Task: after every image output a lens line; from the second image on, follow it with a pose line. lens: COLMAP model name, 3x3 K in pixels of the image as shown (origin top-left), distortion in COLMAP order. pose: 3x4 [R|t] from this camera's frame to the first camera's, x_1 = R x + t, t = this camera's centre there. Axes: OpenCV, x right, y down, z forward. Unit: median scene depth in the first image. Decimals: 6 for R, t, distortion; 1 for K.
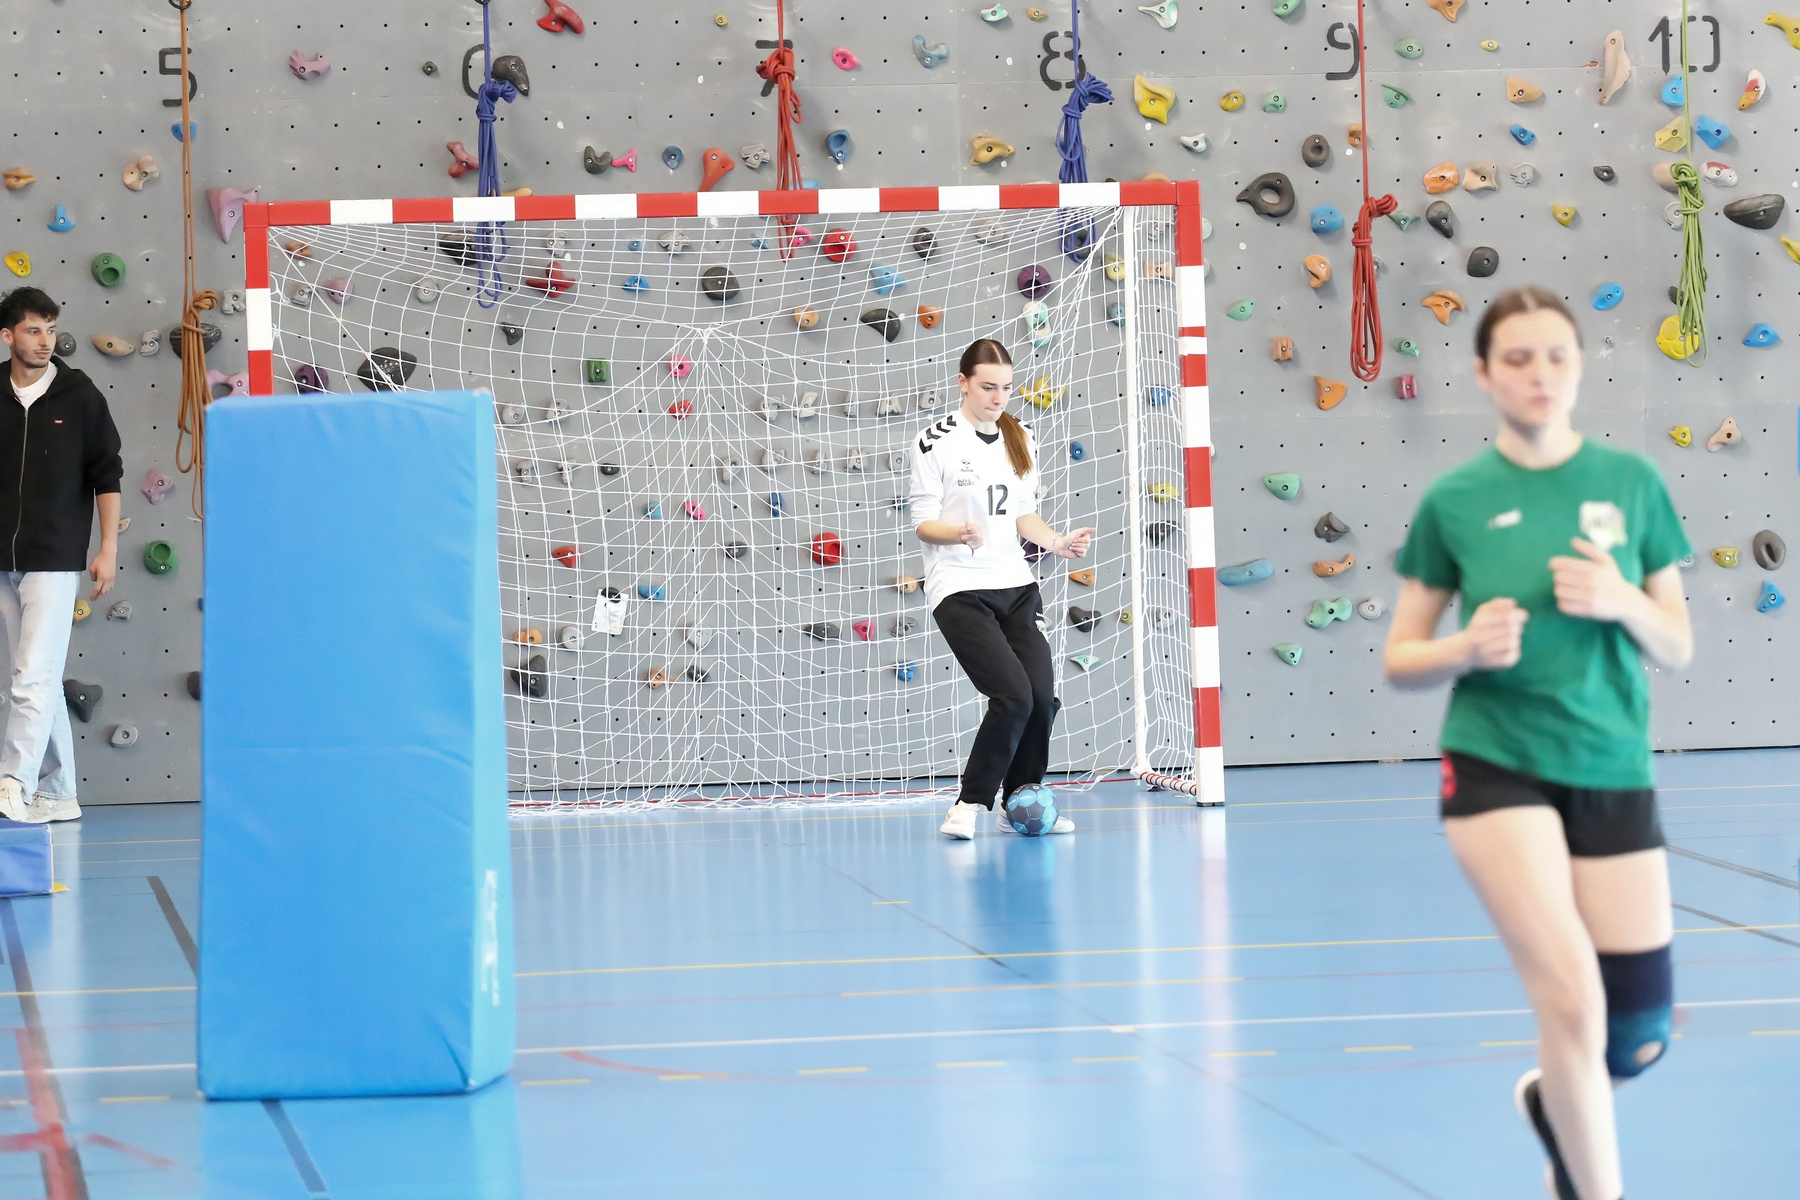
lens RADIAL K [[8023.8, 0, 900.0], [0, 8023.8, 600.0], [0, 0, 1]] dist [0.183467, -3.385389]
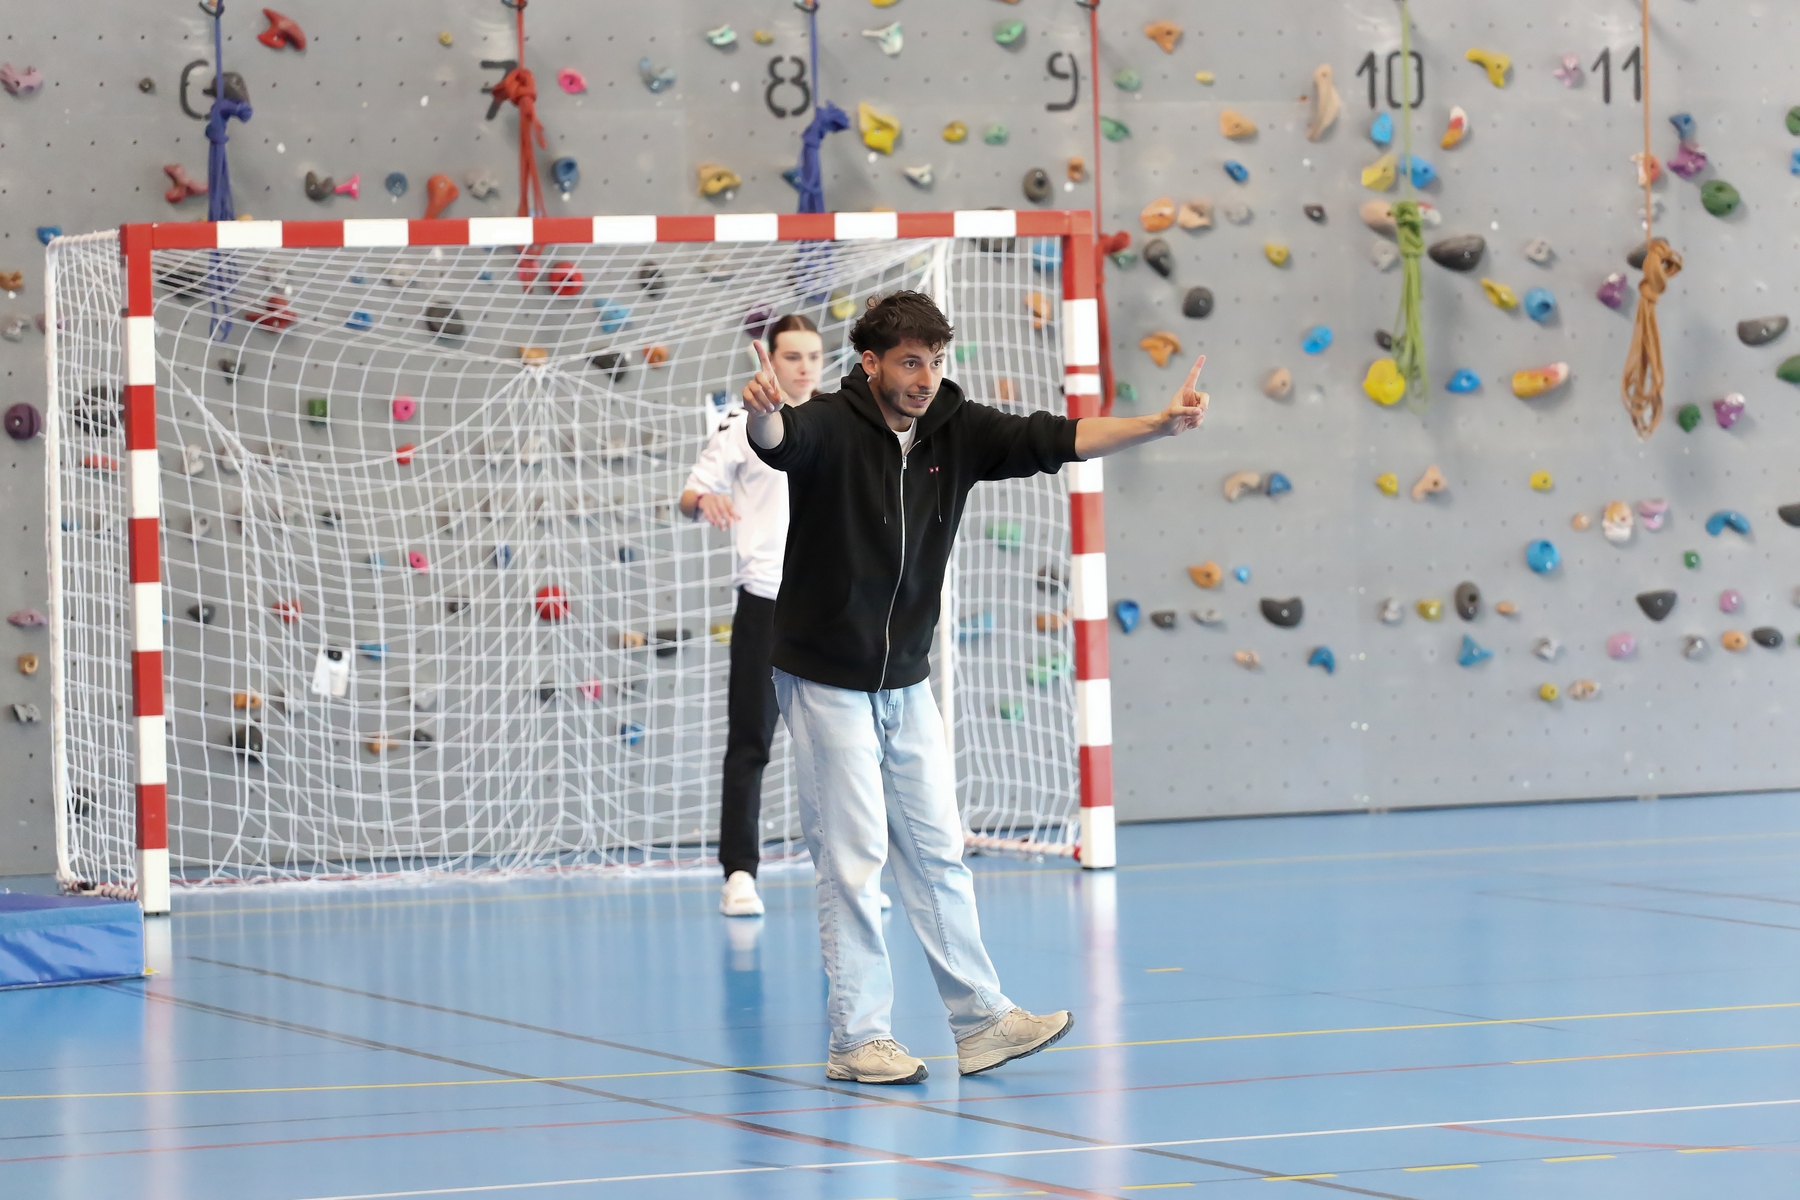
lens RADIAL K [[8023.8, 0, 900.0], [0, 8023.8, 600.0], [0, 0, 1]] dist [0.183467, -3.385389]
pose [[0.962859, -0.003223, 0.269986, -0.222831], [0.006366, 0.999922, -0.010765, 0.003569], [-0.269930, 0.012084, 0.962804, 0.085979]]
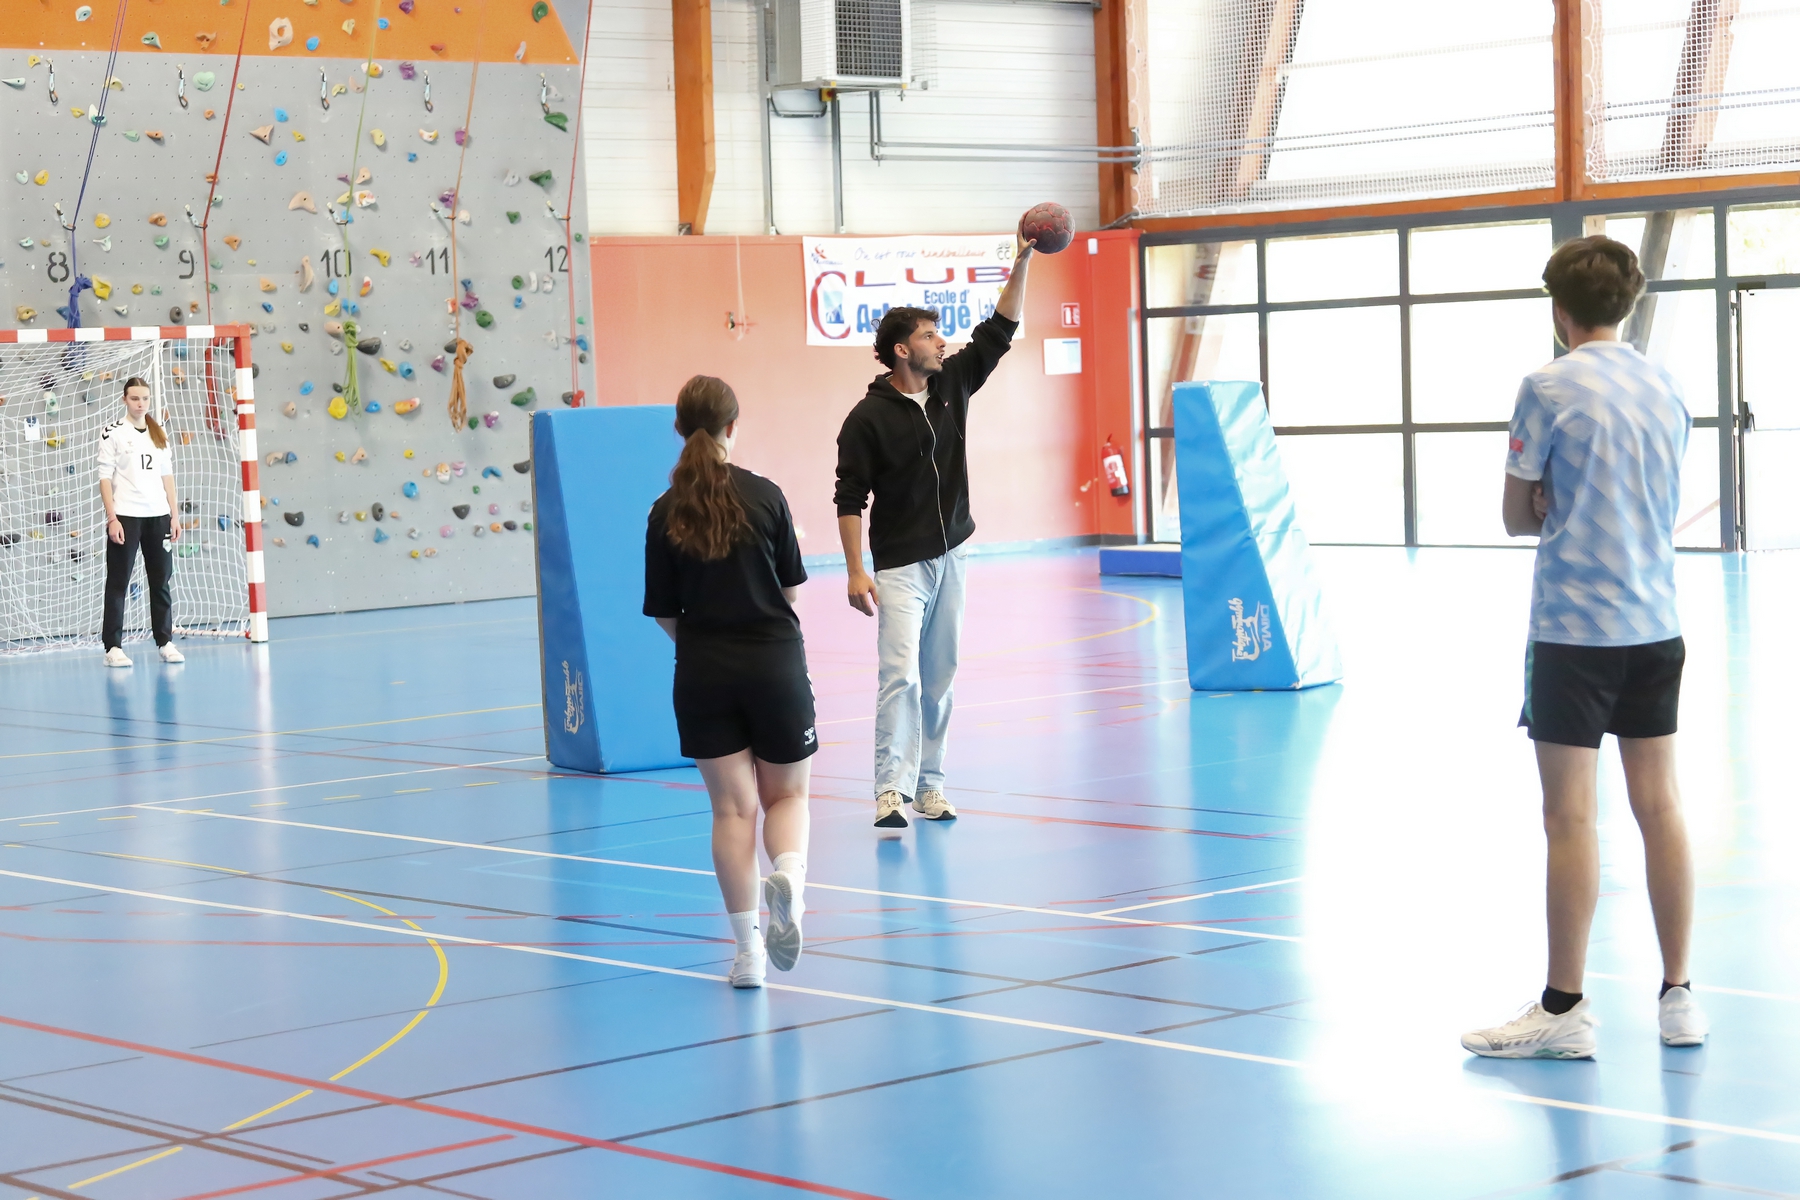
lens RADIAL K [[3876.9, 0, 928.3], [0, 3876.9, 602.1], [0, 0, 1]] dist [0.028774, -0.124139]
pose [[0.822068, -0.037631, 0.568144, -0.341643], [0.034458, 0.999273, 0.016329, 0.005405], [-0.568345, 0.006154, 0.822767, 0.112463]]
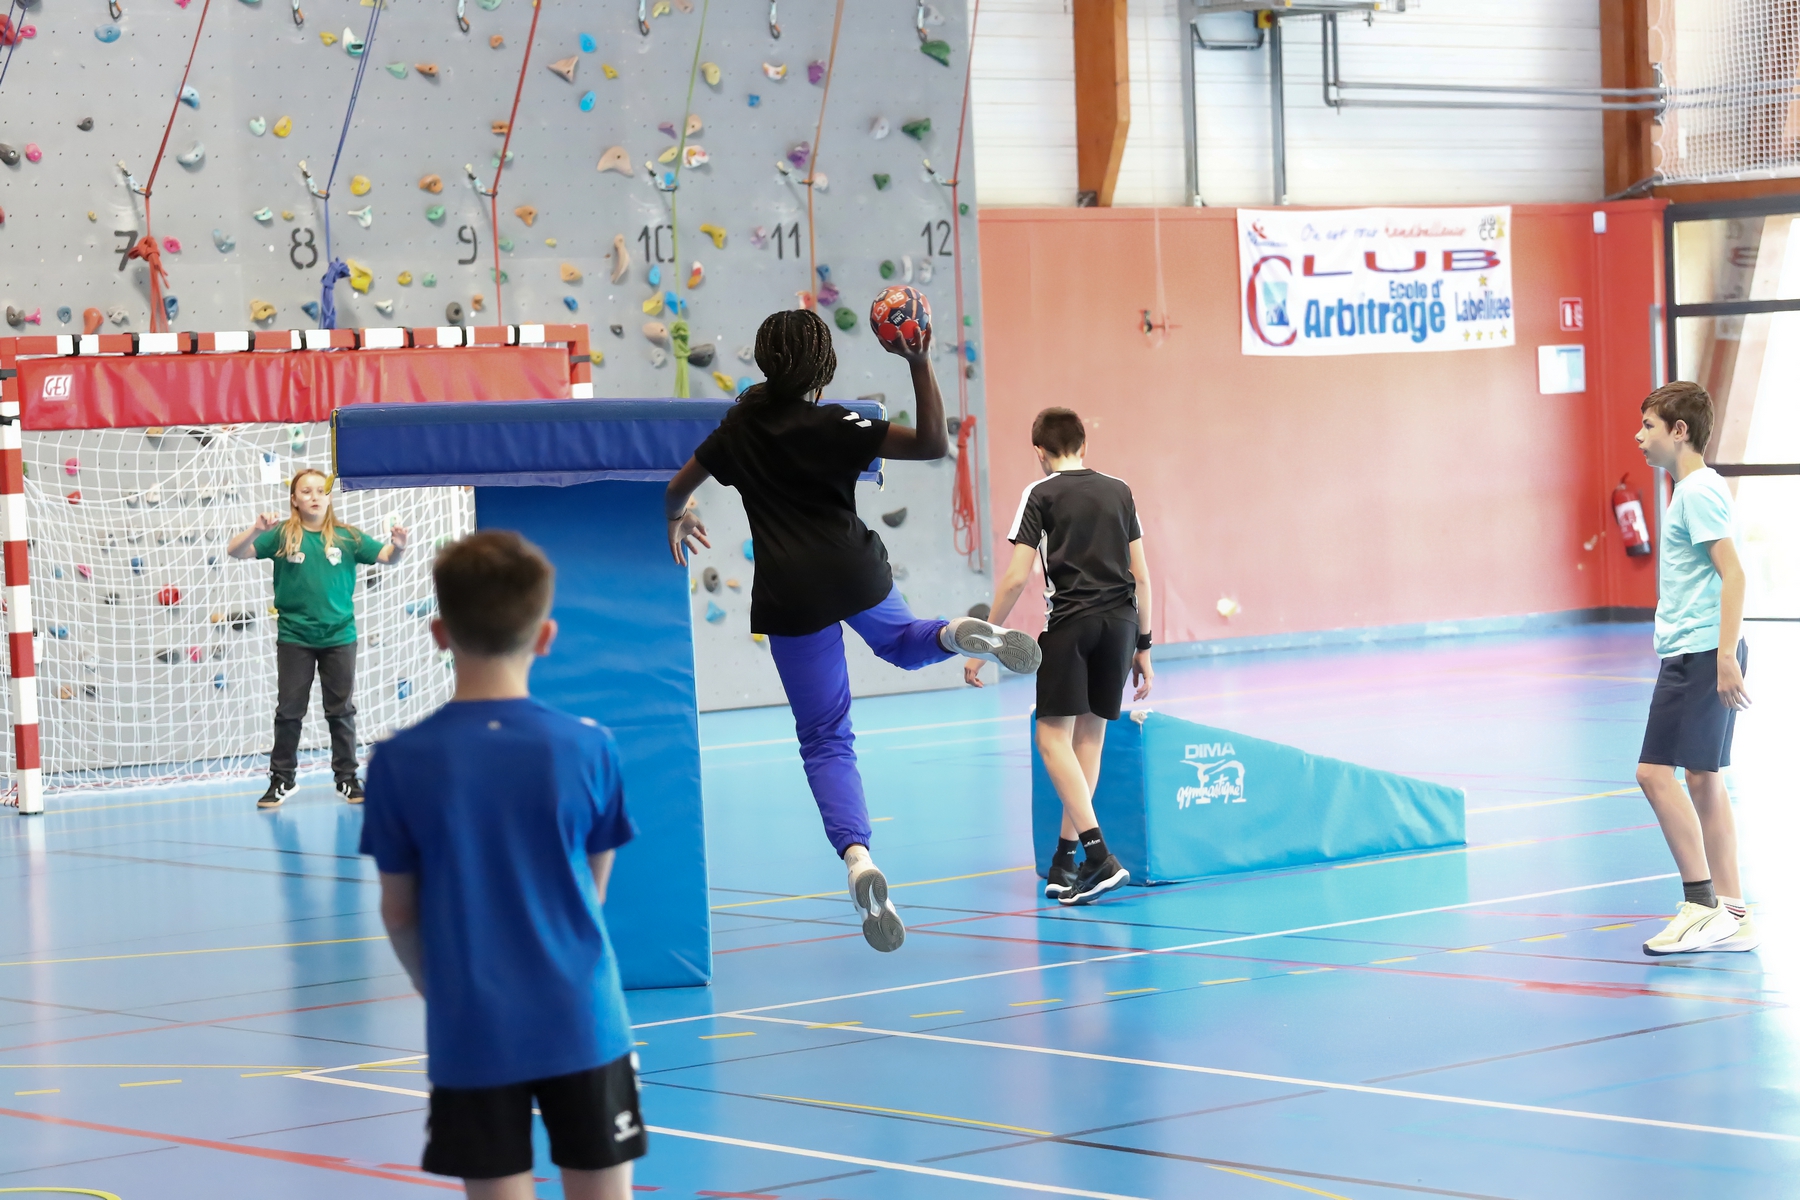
lens RADIAL K [[4757.7, 0, 900.0], [0, 4757.7, 600.0], [0, 0, 1]] dist [0.063837, 0.057694]
pose [[0.835154, -0.029364, 0.549232, -0.356905], [0.037616, 0.999285, -0.003772, 0.002180], [-0.548729, 0.023810, 0.835661, 0.238429]]
